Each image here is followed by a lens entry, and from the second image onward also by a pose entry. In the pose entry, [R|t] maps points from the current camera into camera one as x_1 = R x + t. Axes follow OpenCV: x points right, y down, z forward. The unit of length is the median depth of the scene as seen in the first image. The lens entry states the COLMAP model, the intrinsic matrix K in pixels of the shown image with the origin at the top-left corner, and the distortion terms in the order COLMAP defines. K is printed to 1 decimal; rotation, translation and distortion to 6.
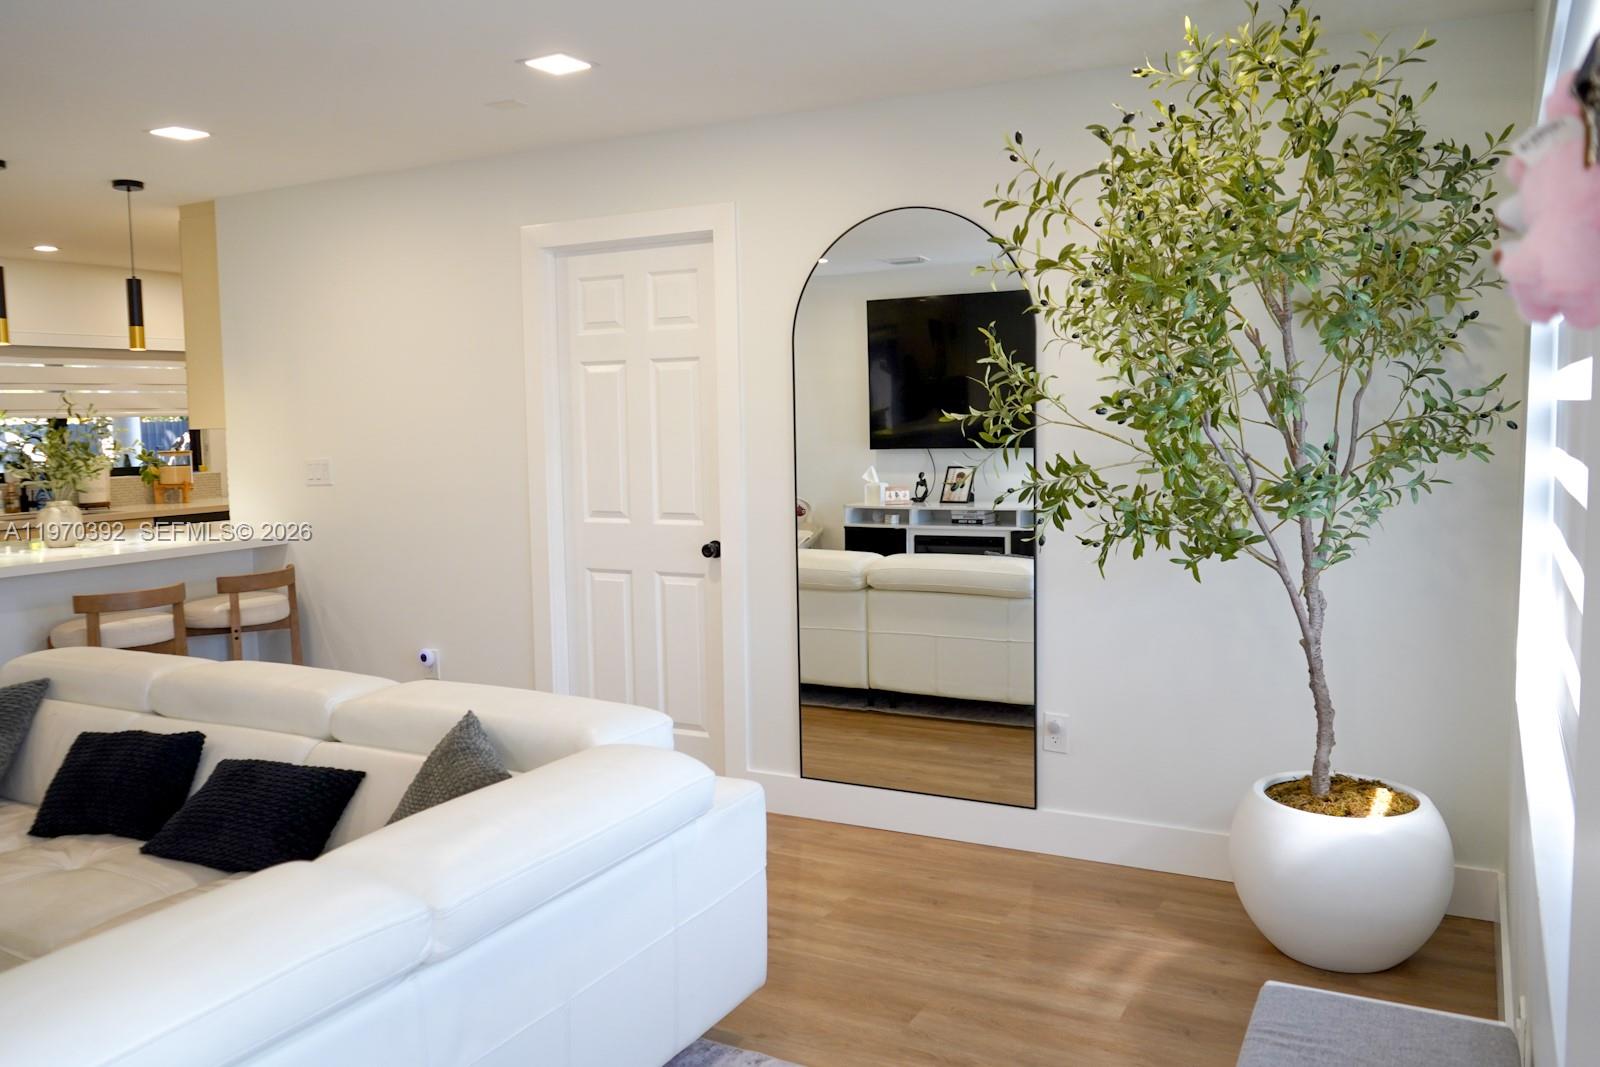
lens RADIAL K [[1271.3, 0, 806.4], [0, 1271.3, 526.3], [0, 0, 1]] dist [-0.023064, 0.020662]
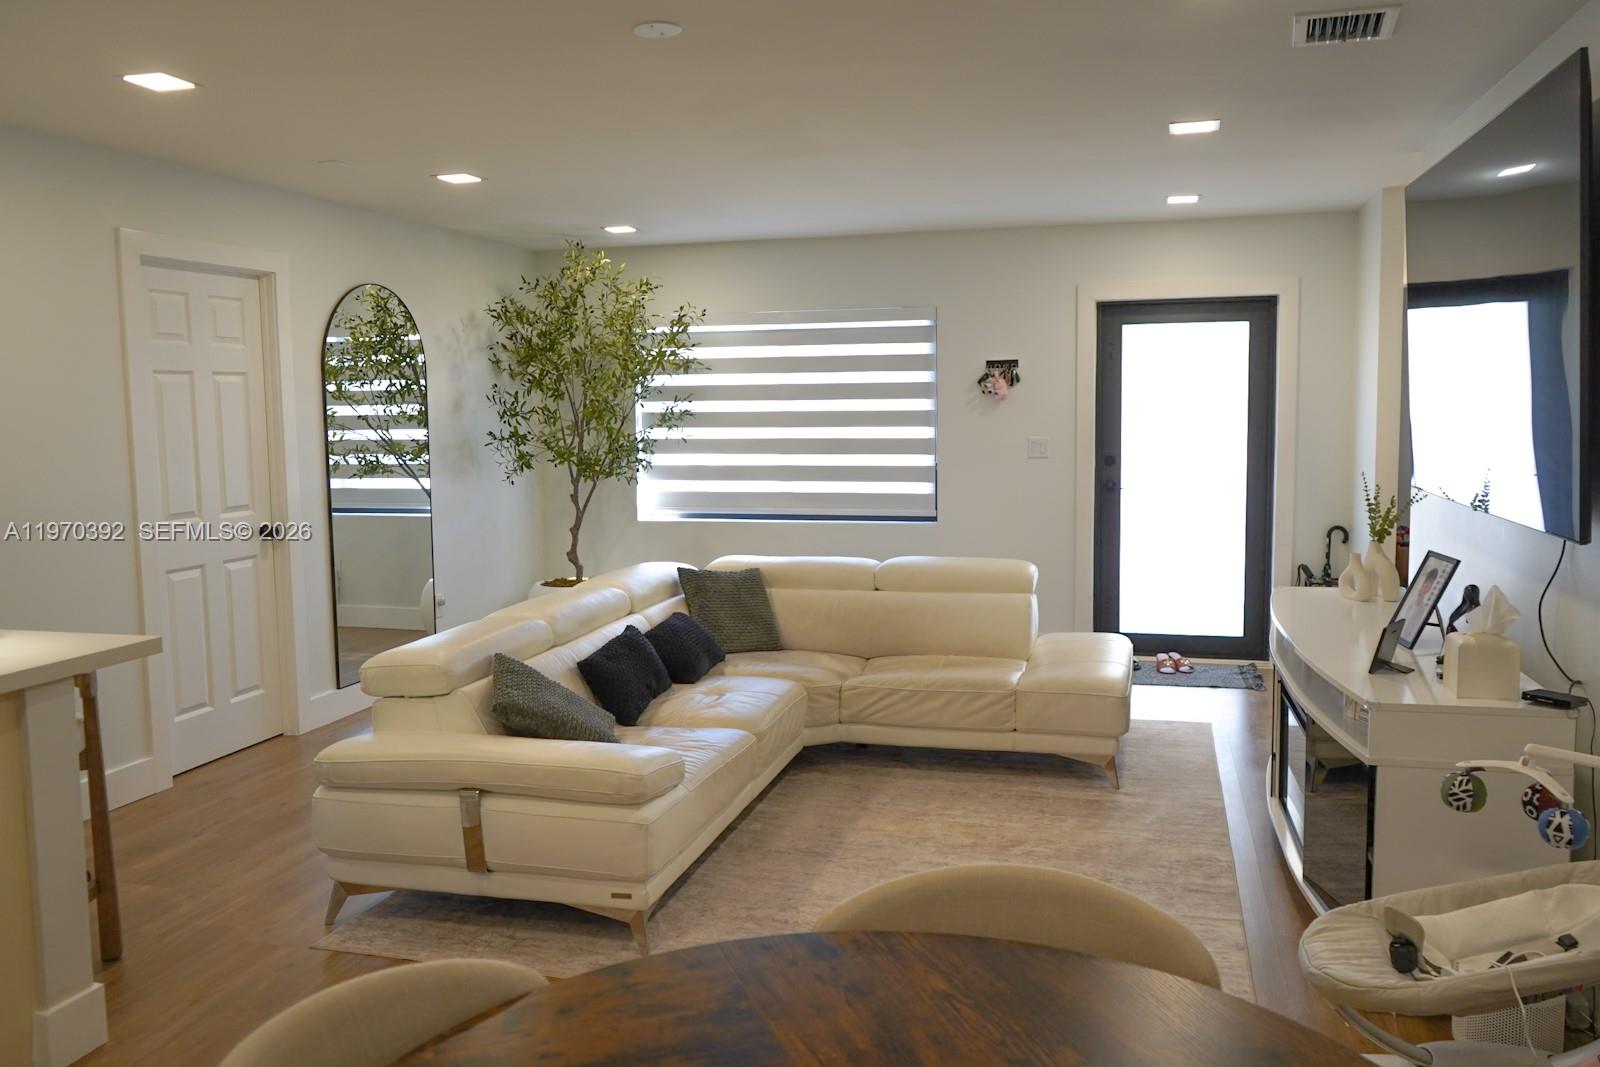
lens RADIAL K [[1271.3, 0, 790.8], [0, 1271.3, 530.9], [0, 0, 1]] dist [-0.023064, 0.020662]
pose [[-0.215960, -0.081335, 0.973009, -1.262026], [0.095486, 0.989989, 0.103947, -0.056573], [-0.971722, 0.115357, -0.206032, 0.710630]]
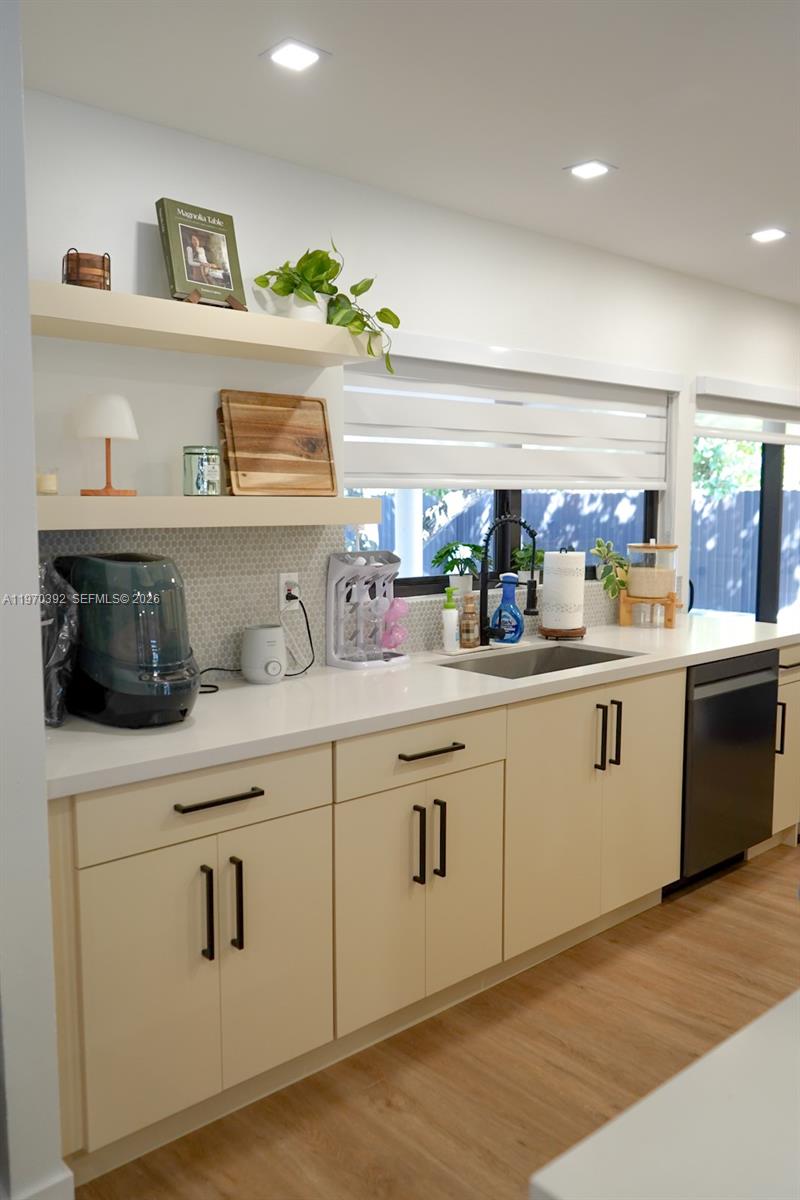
lens RADIAL K [[953.5, 0, 395.1], [0, 953.5, 598.0], [0, 0, 1]] dist [-0.023064, 0.020662]
pose [[0.934716, 0.051522, -0.351640, -0.739924], [-0.044890, 0.998627, 0.026993, -0.065277], [0.352548, -0.009446, 0.935746, 0.832867]]
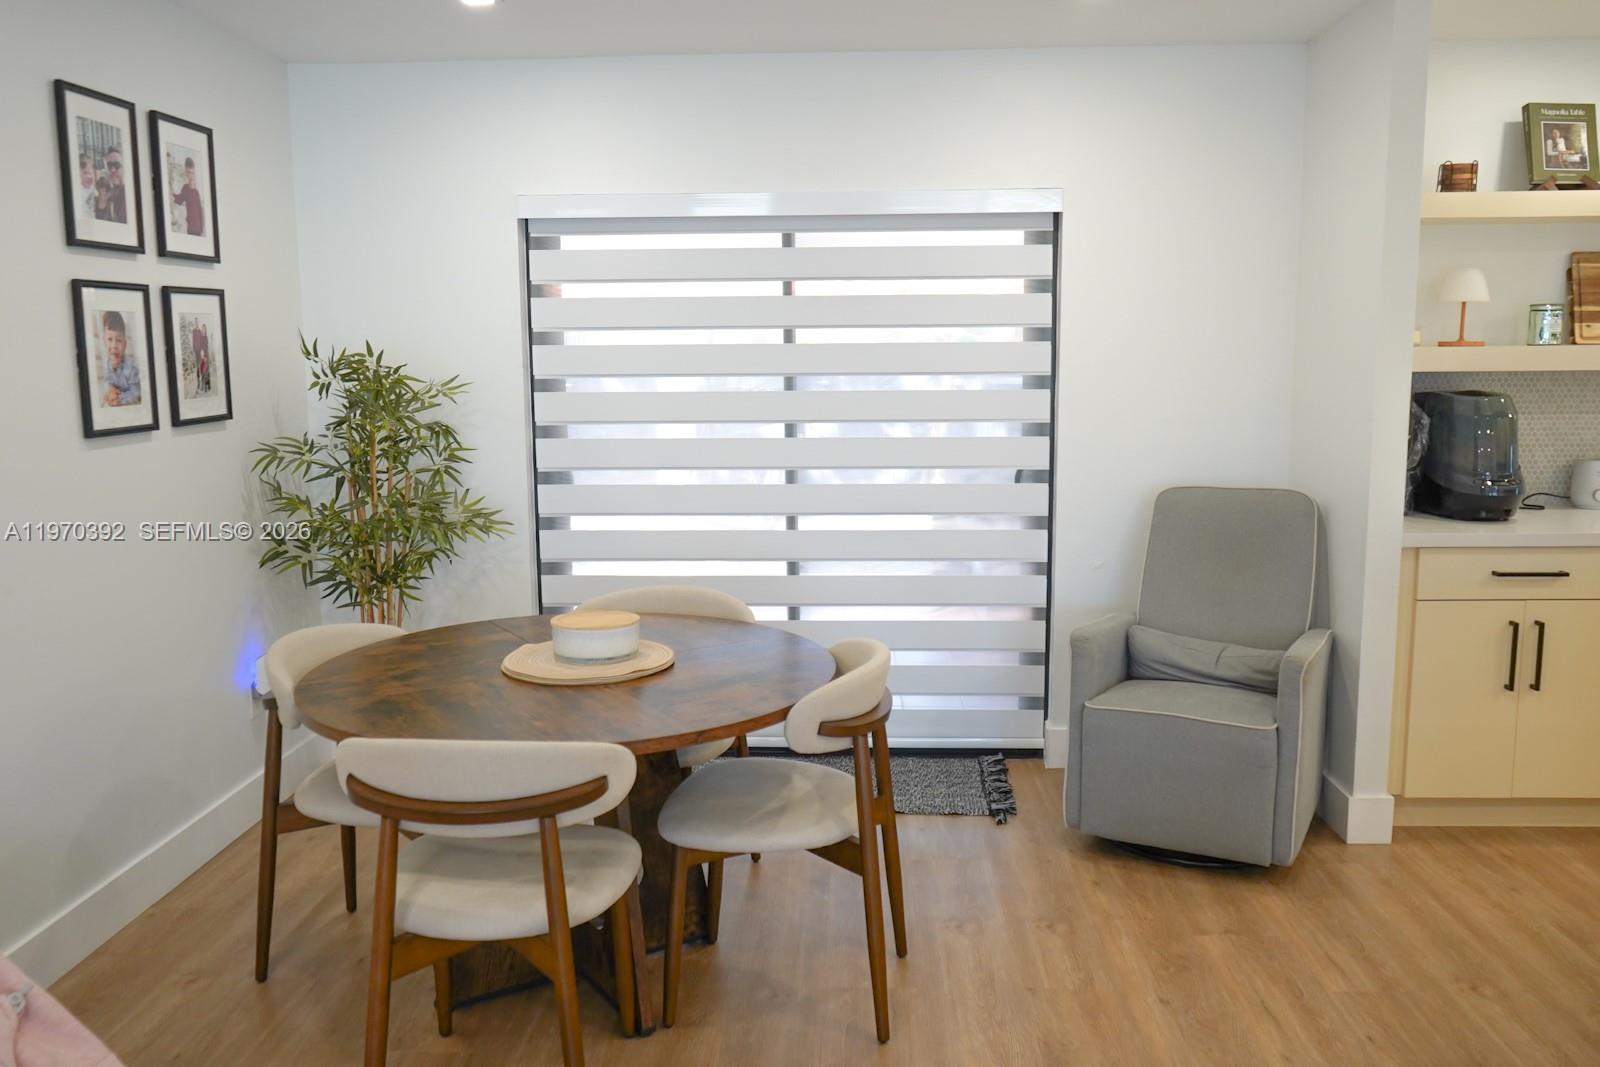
lens RADIAL K [[1271.3, 0, 804.3], [0, 1271.3, 530.6], [0, 0, 1]] dist [-0.023064, 0.020662]
pose [[0.435235, 0.137097, -0.889817, -0.484384], [-0.071748, 0.990476, 0.117512, -0.044557], [0.897454, 0.012697, 0.440926, 0.488209]]
